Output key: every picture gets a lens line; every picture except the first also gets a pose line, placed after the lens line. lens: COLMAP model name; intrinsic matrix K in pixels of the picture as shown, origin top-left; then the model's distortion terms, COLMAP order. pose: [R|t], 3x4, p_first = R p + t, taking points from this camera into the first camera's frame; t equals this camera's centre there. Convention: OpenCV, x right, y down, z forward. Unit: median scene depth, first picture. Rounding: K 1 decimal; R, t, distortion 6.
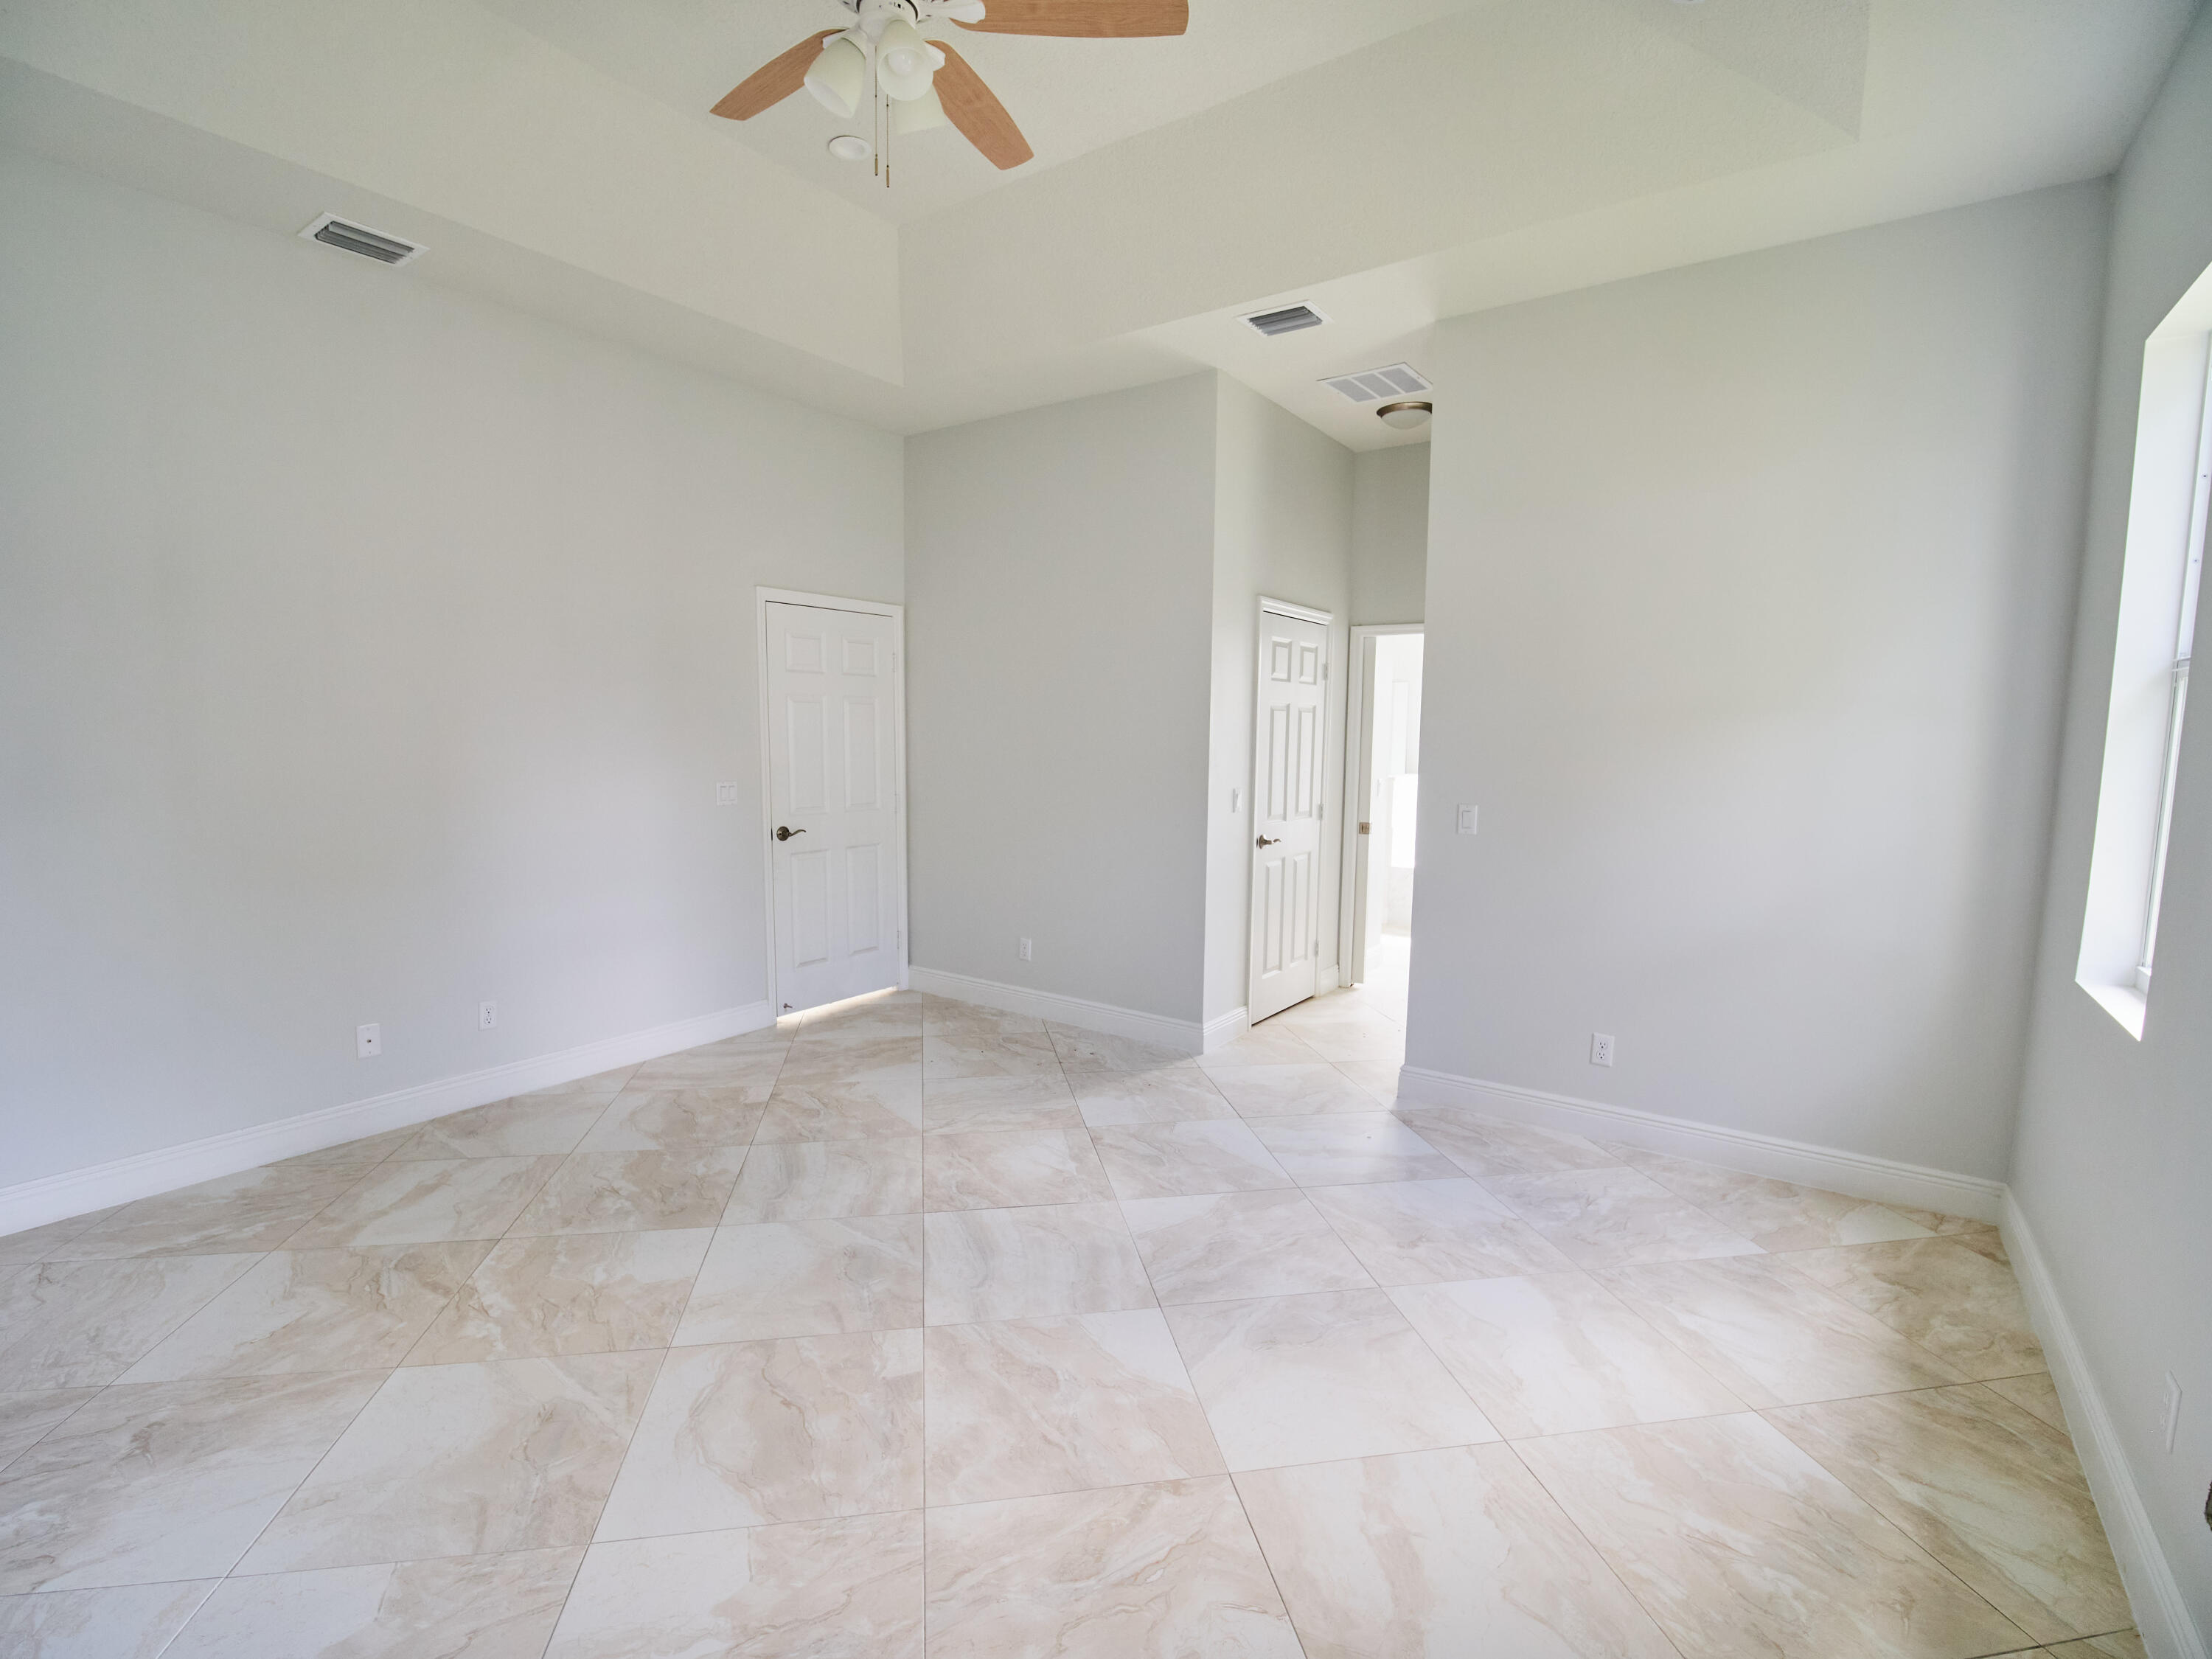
lens RADIAL K [[1029.2, 0, 1090.5], [0, 1029.2, 842.3], [0, 0, 1]] dist [0.000386, 0.000436]
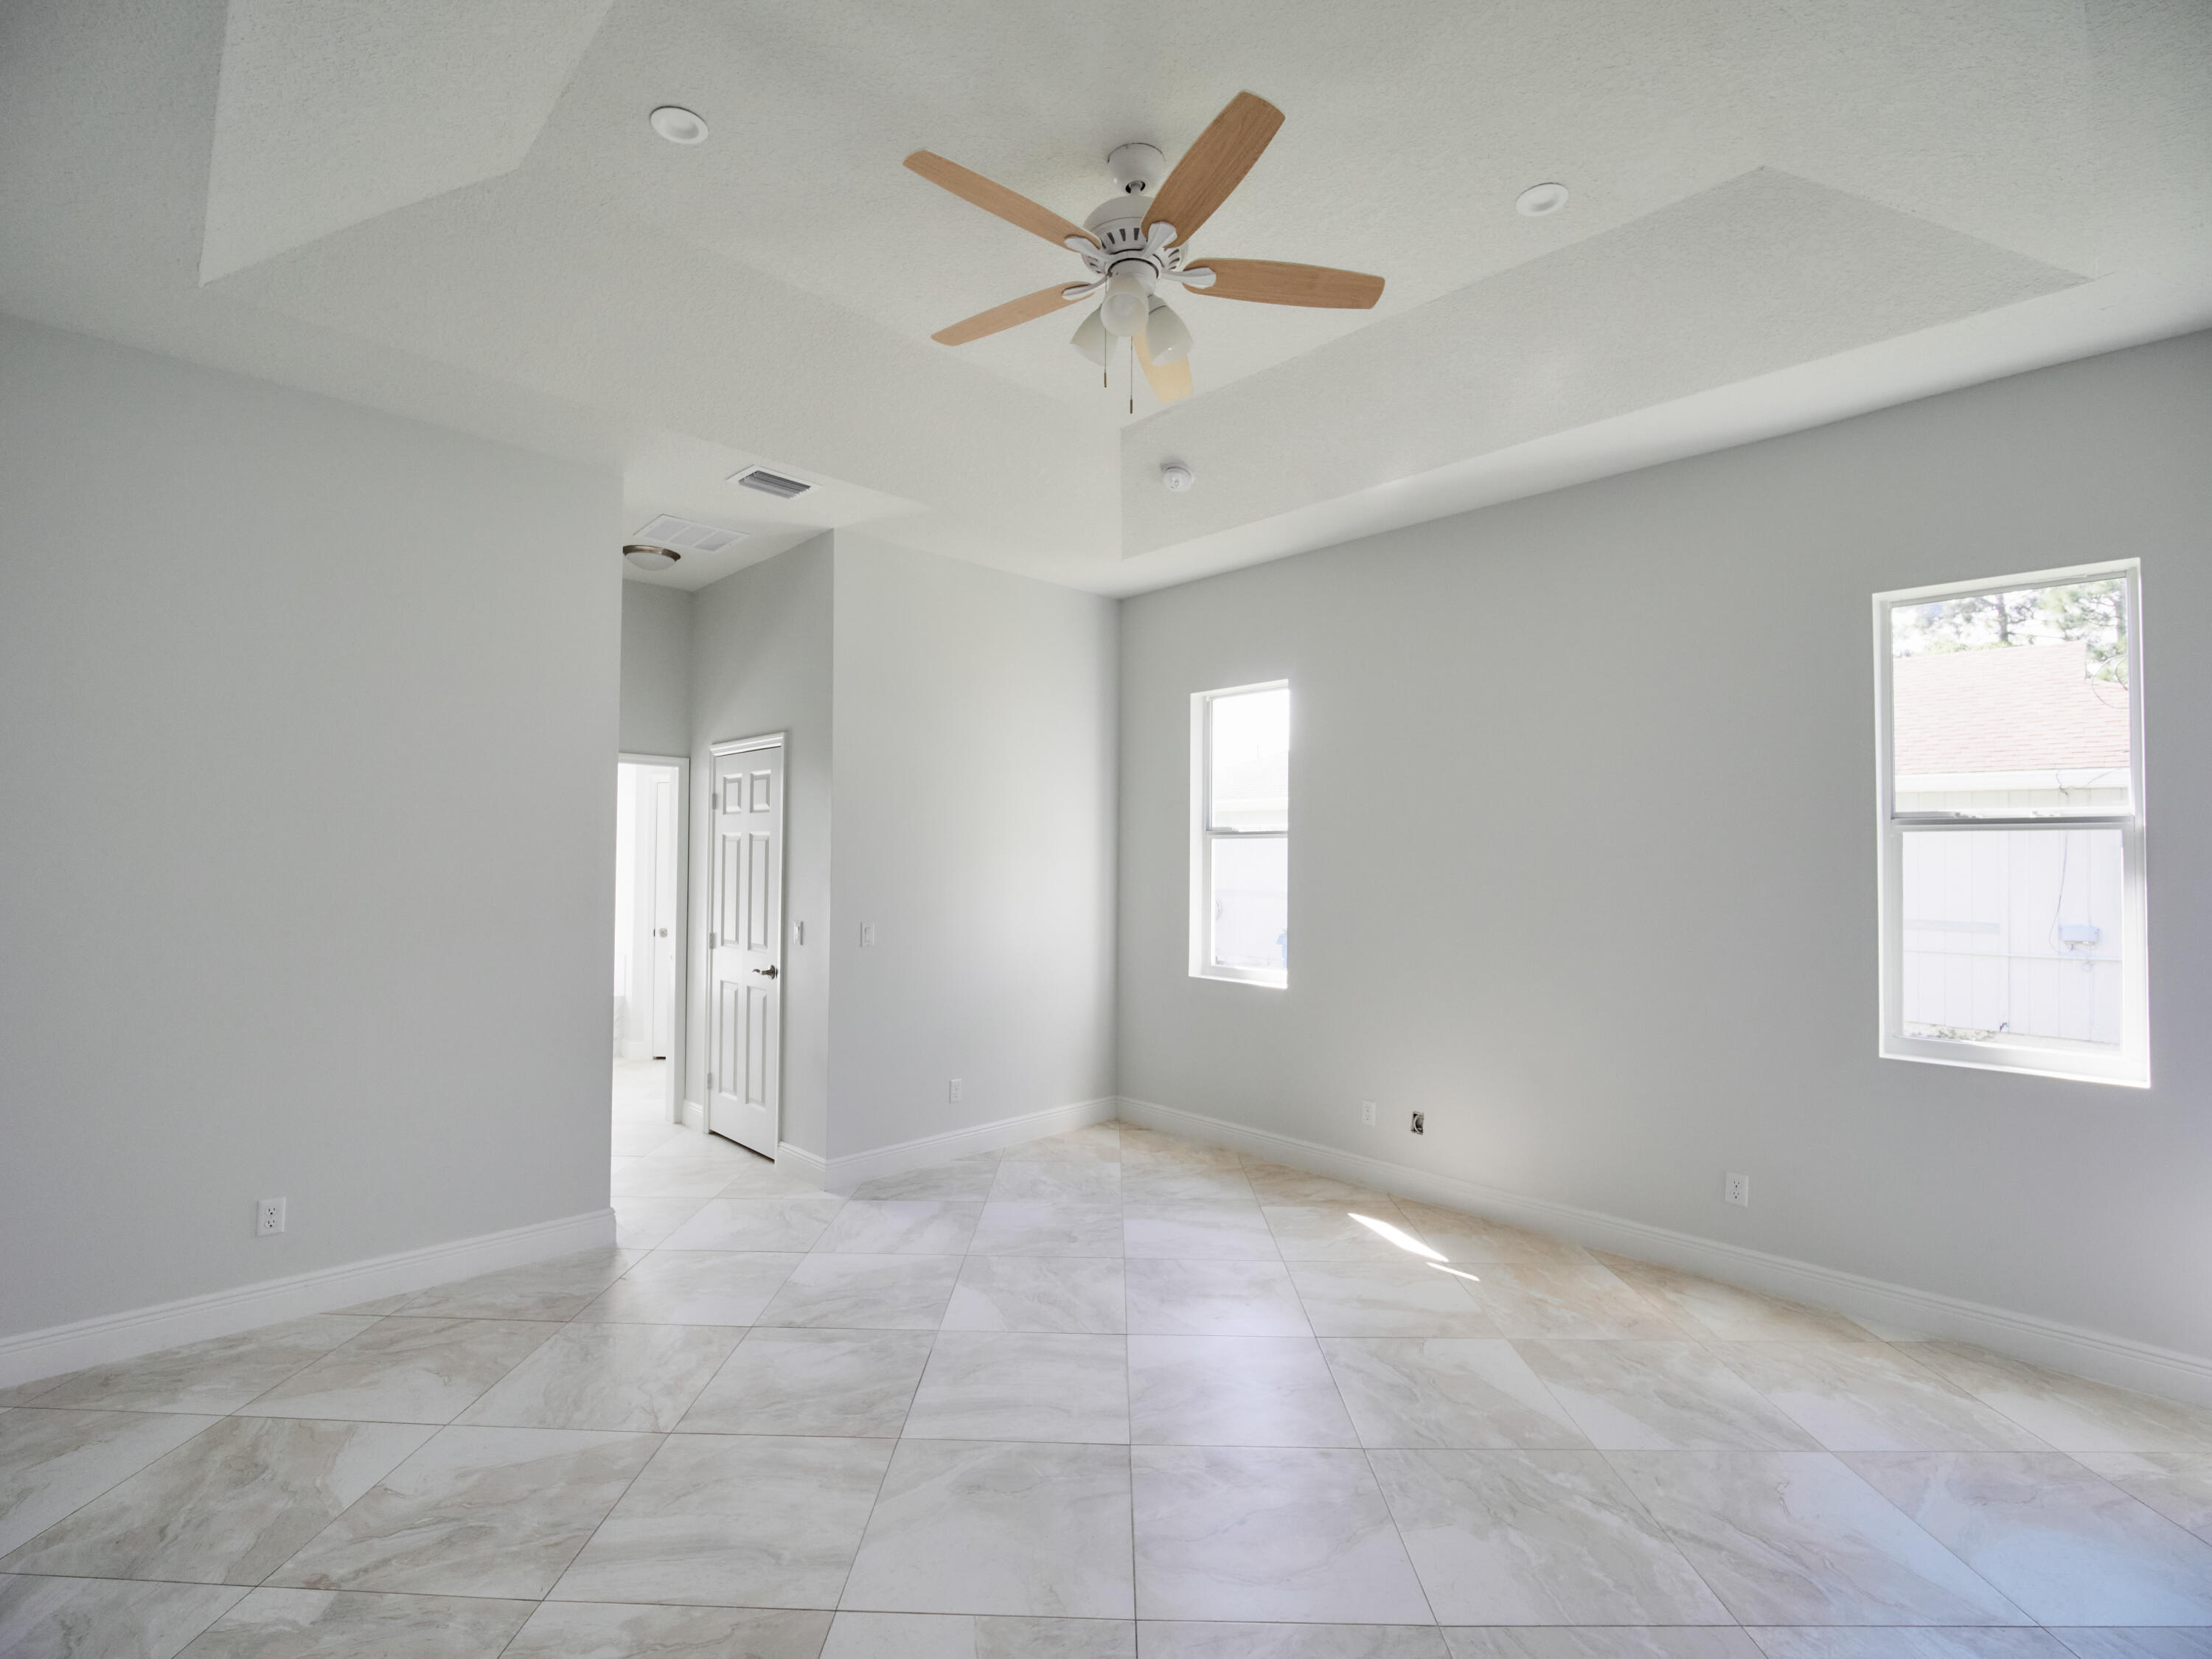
lens RADIAL K [[1003.3, 0, 1097.7], [0, 1003.3, 833.9], [0, 0, 1]] dist [-0.001781, -0.009042]
pose [[0.173751, 0.015737, 0.984664, -0.779003], [0.100207, 0.994400, -0.033575, -0.075945], [-0.979678, 0.104504, 0.171201, 0.524855]]
